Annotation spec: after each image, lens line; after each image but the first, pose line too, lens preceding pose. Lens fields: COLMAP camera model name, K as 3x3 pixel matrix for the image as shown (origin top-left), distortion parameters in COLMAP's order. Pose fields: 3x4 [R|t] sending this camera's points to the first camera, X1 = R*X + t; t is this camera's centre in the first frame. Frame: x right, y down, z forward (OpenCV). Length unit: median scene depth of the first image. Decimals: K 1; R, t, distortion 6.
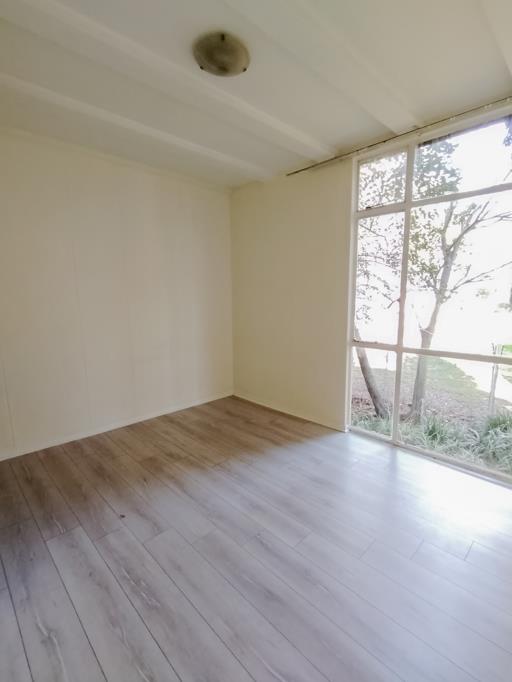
lens RADIAL K [[277.3, 0, 258.3], [0, 277.3, 340.2], [0, 0, 1]] dist [-0.000070, 0.000185]
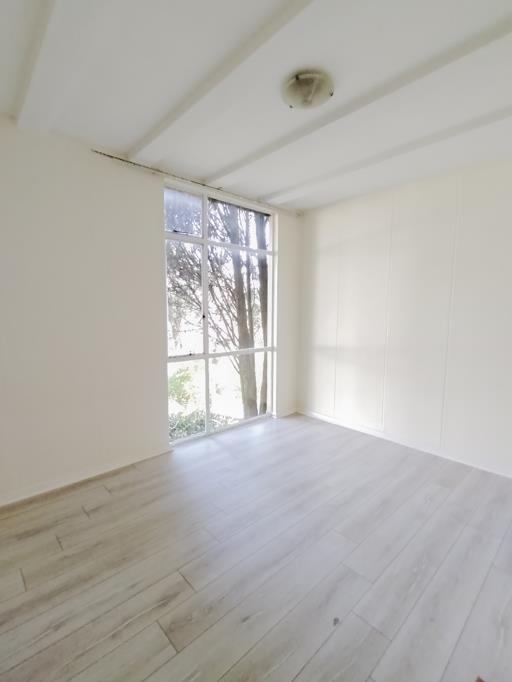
lens RADIAL K [[277.3, 0, 258.4], [0, 277.3, 340.9], [0, 0, 1]] dist [-0.000070, 0.000185]
pose [[0.172513, -0.098644, 0.980055, -0.940848], [0.153681, 0.985484, 0.072139, -0.124569], [-0.972945, 0.138171, 0.185168, 0.790071]]
